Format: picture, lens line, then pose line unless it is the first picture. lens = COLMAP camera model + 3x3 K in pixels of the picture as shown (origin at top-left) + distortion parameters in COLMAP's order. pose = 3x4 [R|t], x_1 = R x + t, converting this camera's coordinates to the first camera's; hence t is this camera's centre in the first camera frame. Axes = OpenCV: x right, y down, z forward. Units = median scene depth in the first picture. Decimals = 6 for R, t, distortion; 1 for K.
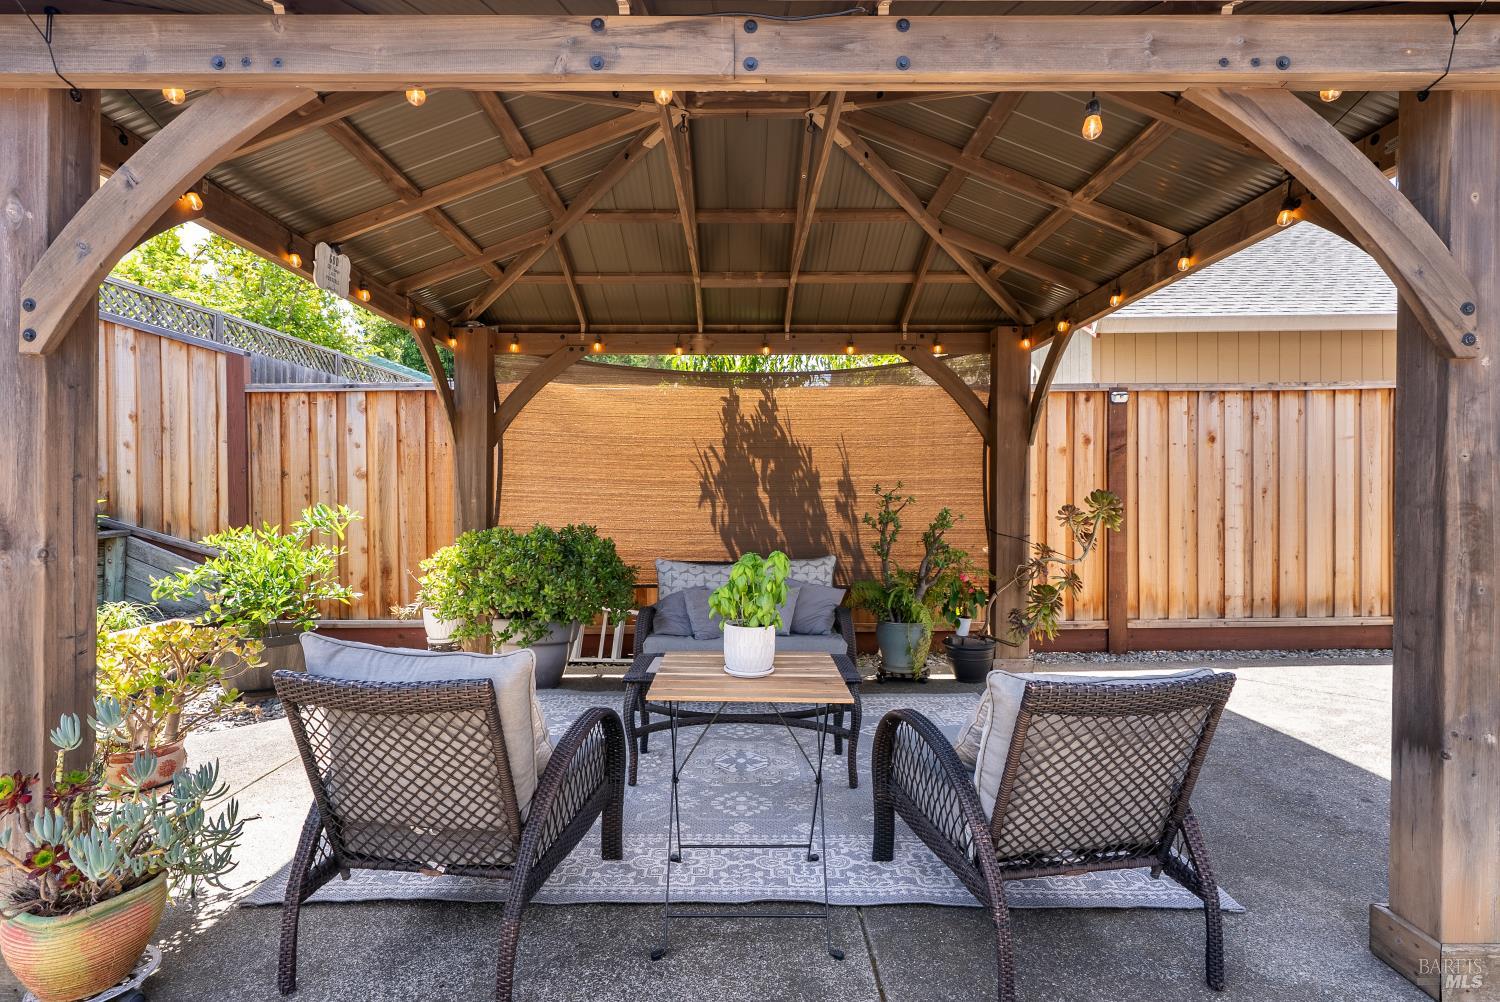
lens RADIAL K [[730.2, 0, 742.4], [0, 730.2, 497.0], [0, 0, 1]] dist [0.000285, -0.000134]
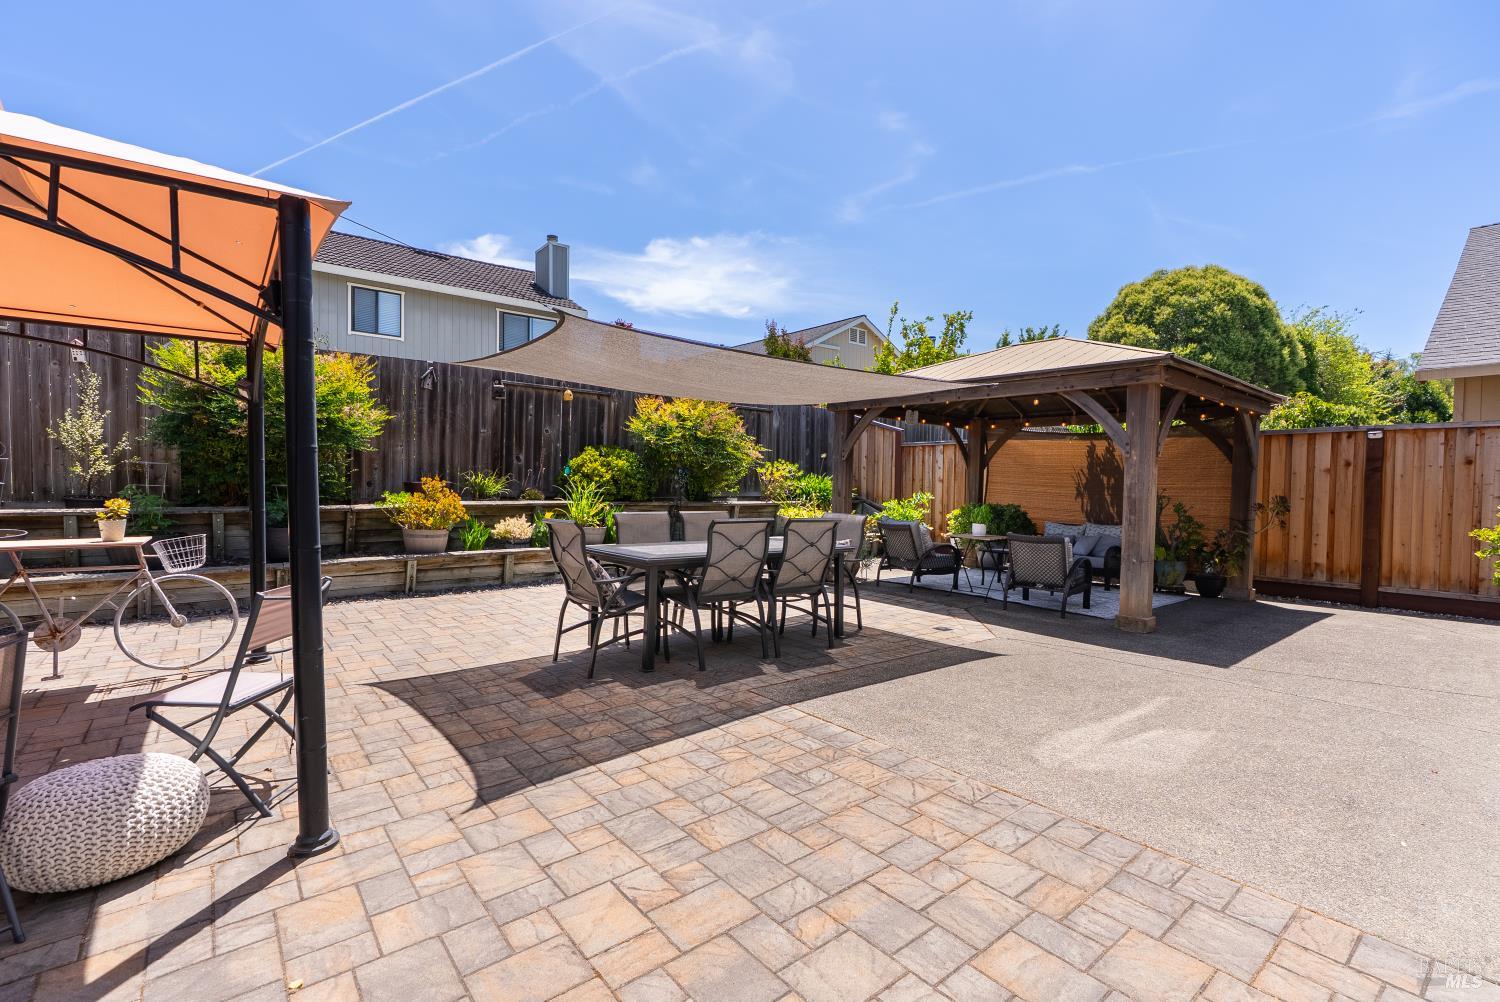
lens RADIAL K [[672.9, 0, 749.0], [0, 672.9, 496.4], [0, 0, 1]] dist [-0.004520, -0.000286]
pose [[0.631447, 0.030962, -0.774801, 0.834253], [-0.028574, 0.999453, 0.016651, 0.002347], [0.774892, 0.011625, 0.631986, -0.914619]]
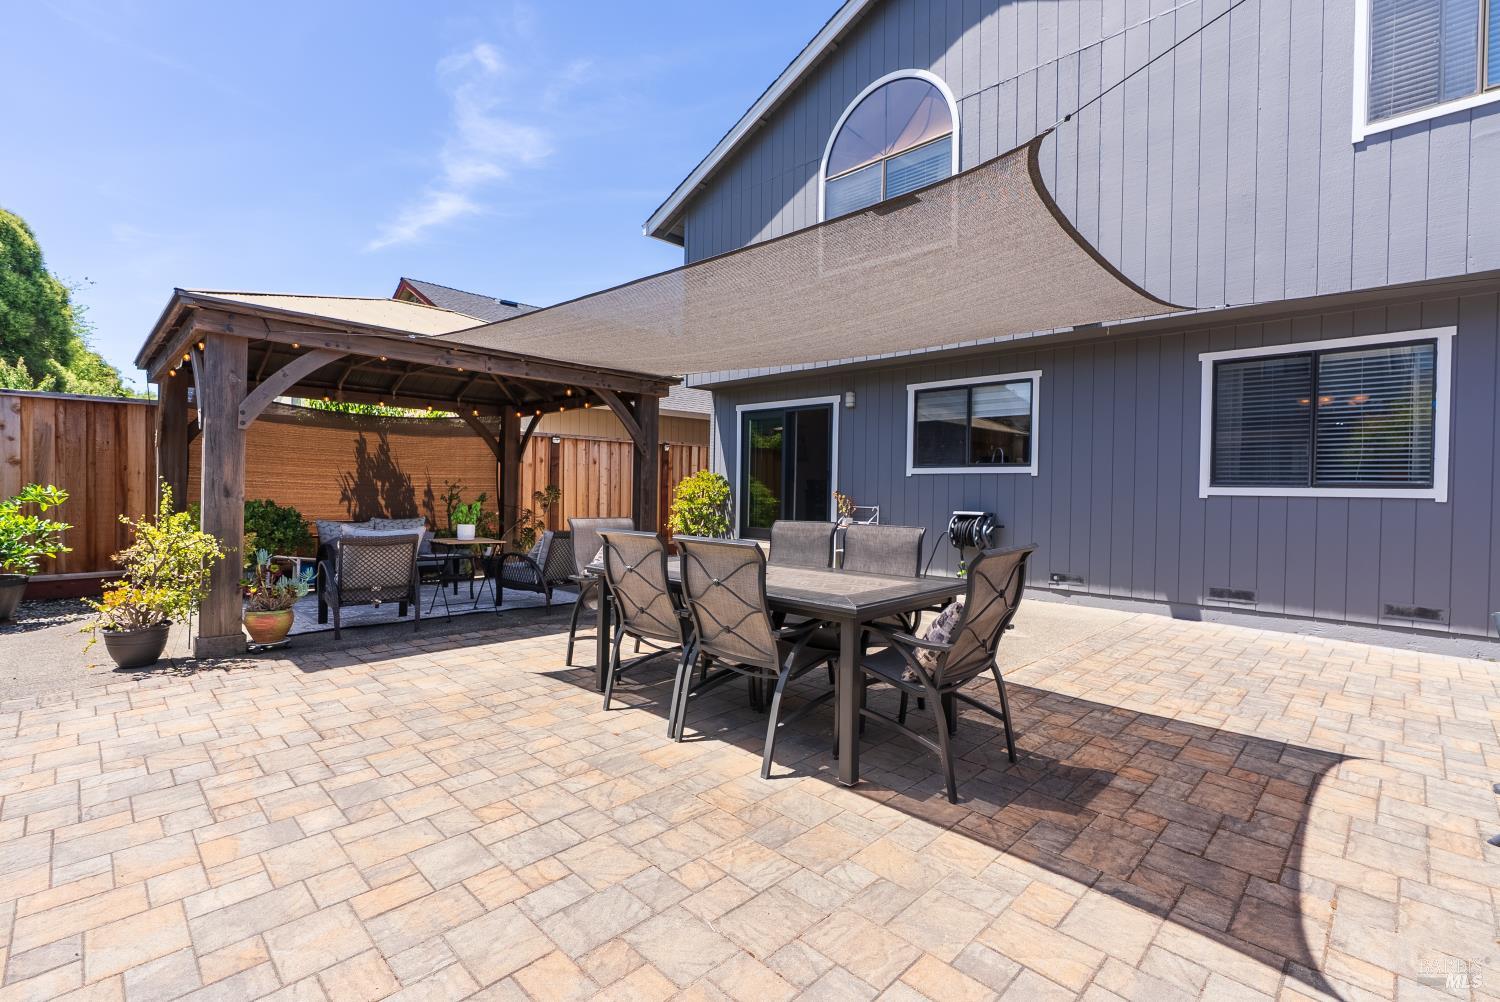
lens RADIAL K [[672.9, 0, 750.9], [0, 672.9, 500.6], [0, 0, 1]] dist [-0.004520, -0.000286]
pose [[0.697186, 0.002660, 0.716885, -0.501226], [-0.010743, 0.999920, 0.006738, 0.015961], [-0.716810, -0.012399, 0.697158, -0.782373]]
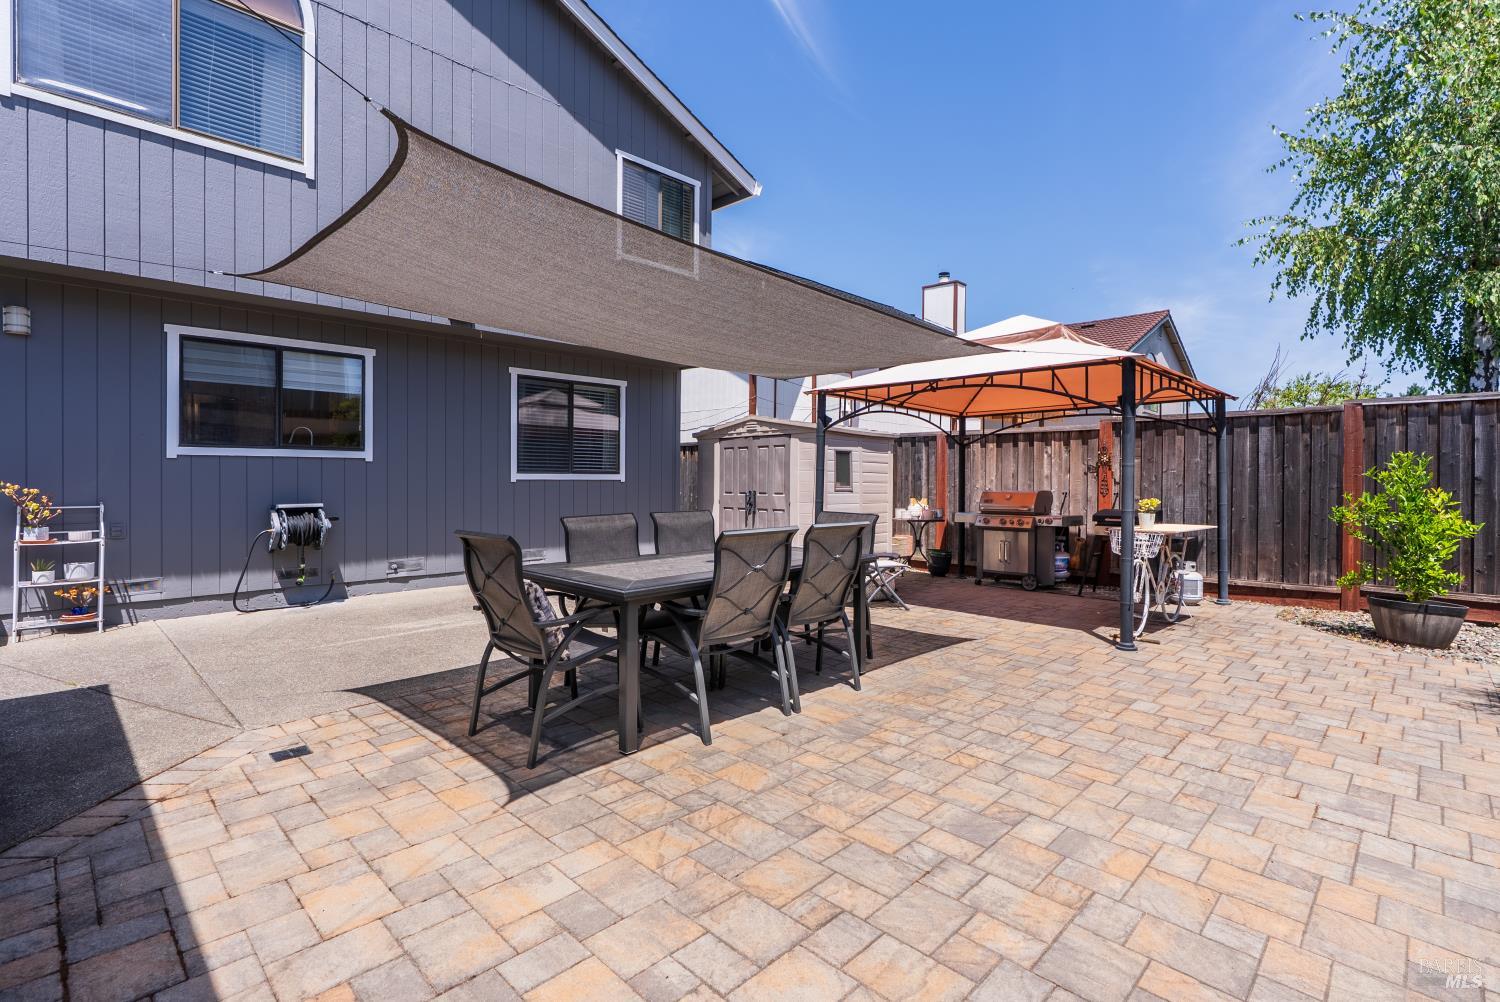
lens RADIAL K [[698.9, 0, 752.5], [0, 698.9, 486.3], [0, 0, 1]] dist [-0.006490, 0.000321]
pose [[-0.717844, -0.004655, 0.696189, -0.564773], [0.008069, 0.999855, 0.015005, 0.001410], [-0.696157, 0.016389, -0.717702, 0.232737]]
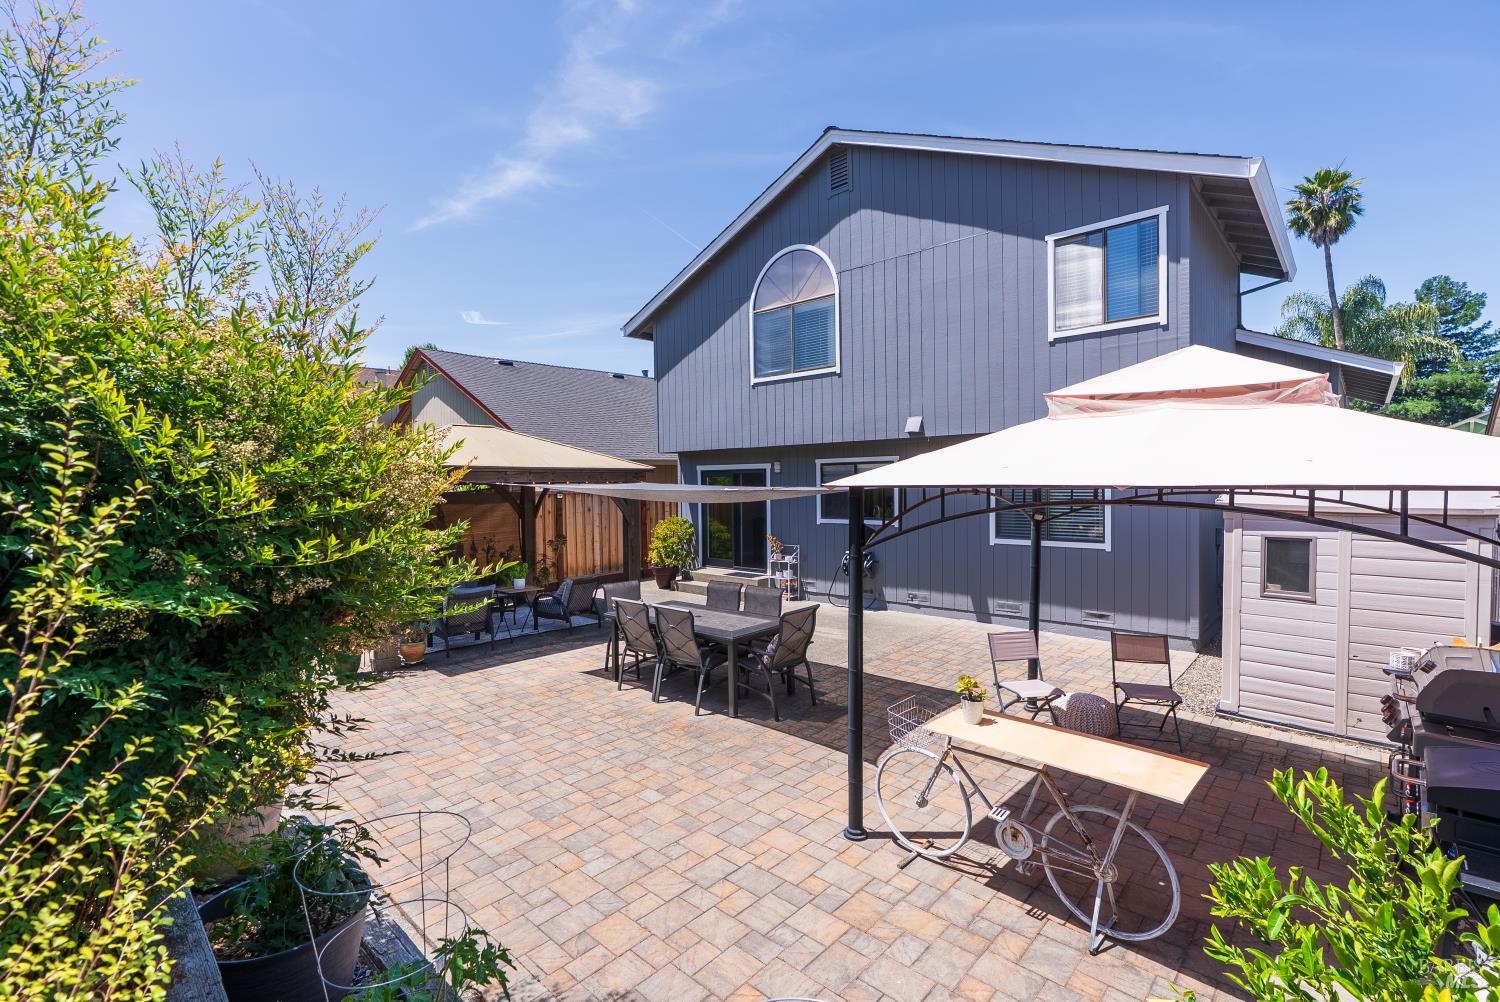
lens RADIAL K [[672.9, 0, 751.2], [0, 672.9, 508.7], [0, 0, 1]] dist [-0.004520, -0.000286]
pose [[0.673235, -0.033732, 0.738658, -0.912175], [0.018850, 0.999417, 0.028460, -0.157835], [-0.739188, -0.005236, 0.673479, -1.293644]]
